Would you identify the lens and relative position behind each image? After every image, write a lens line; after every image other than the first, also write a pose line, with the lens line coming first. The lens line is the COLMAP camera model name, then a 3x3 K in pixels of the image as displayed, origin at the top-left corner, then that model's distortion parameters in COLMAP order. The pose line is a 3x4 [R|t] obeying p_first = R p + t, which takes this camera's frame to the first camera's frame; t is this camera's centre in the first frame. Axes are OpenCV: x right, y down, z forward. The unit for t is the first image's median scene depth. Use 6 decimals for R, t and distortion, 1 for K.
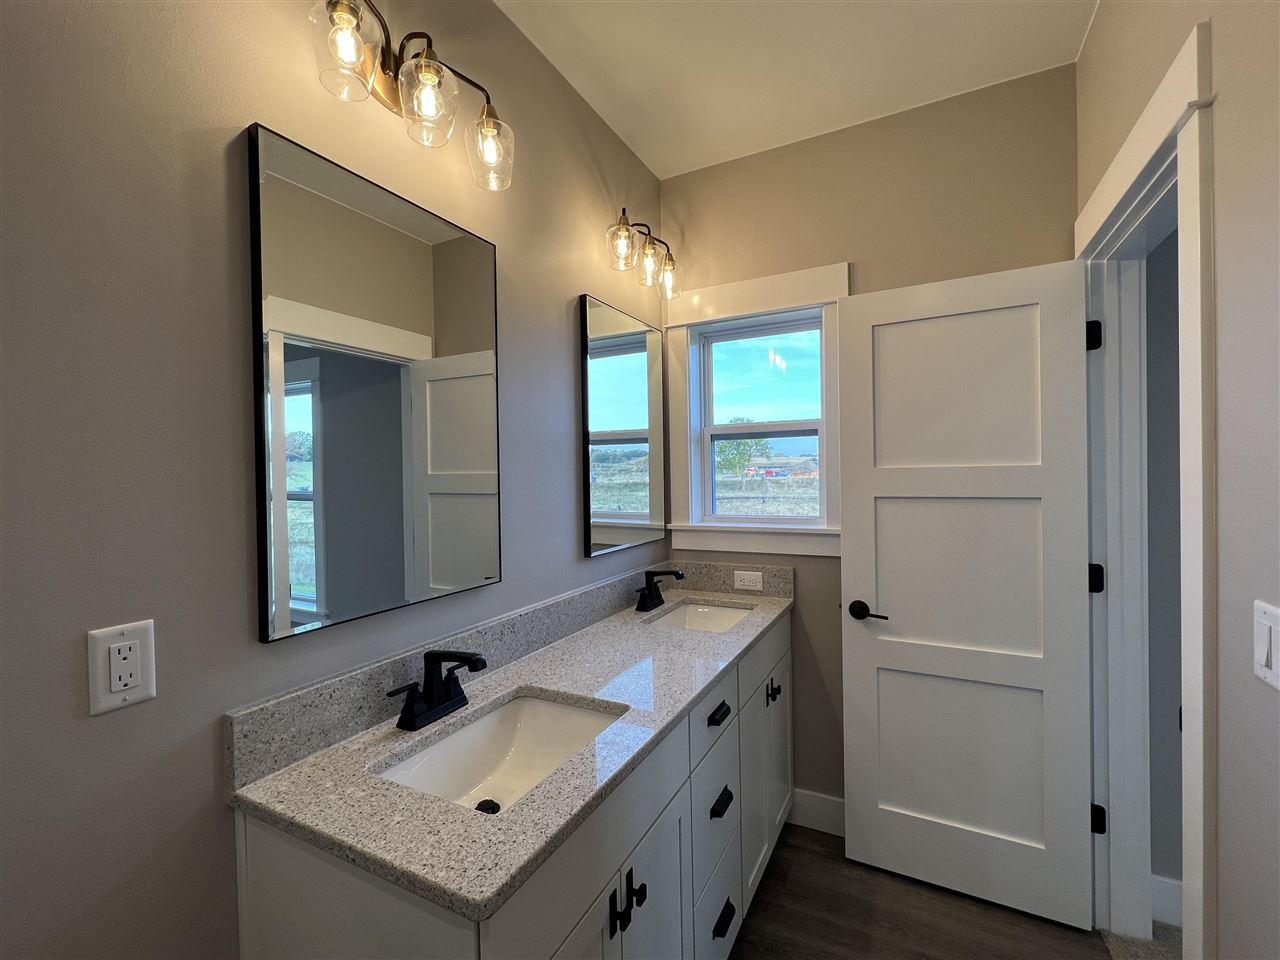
lens RADIAL K [[558.3, 0, 634.3], [0, 558.3, 479.4], [0, 0, 1]] dist [-0.001361, 0.000104]
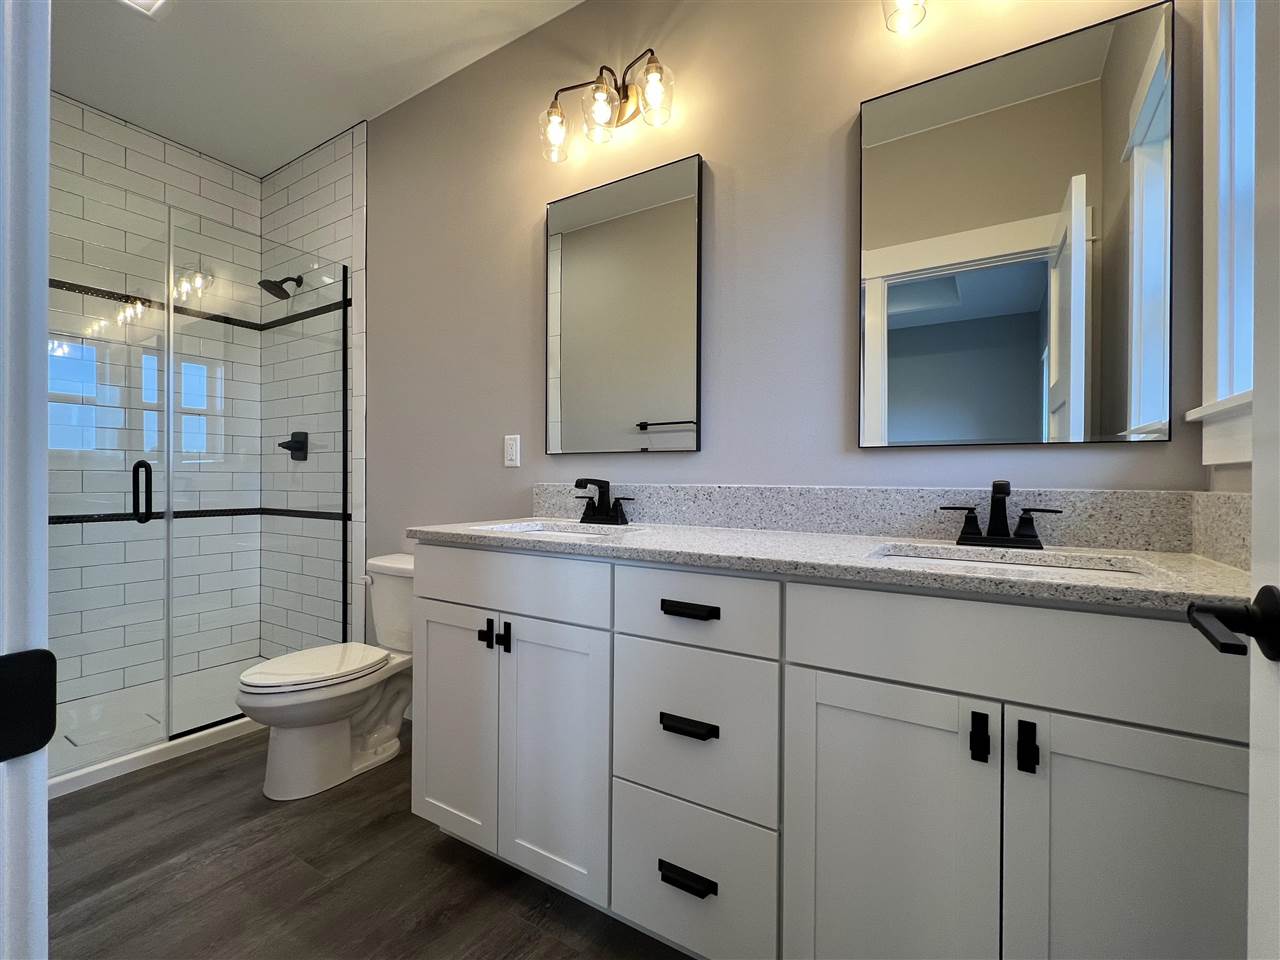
lens RADIAL K [[558.3, 0, 634.3], [0, 558.3, 479.4], [0, 0, 1]] dist [-0.001361, 0.000104]
pose [[-0.059595, 0.020617, -0.998010, 0.926624], [-0.015021, 0.999655, 0.021548, 0.224219], [0.998110, 0.016275, -0.059265, 0.968157]]
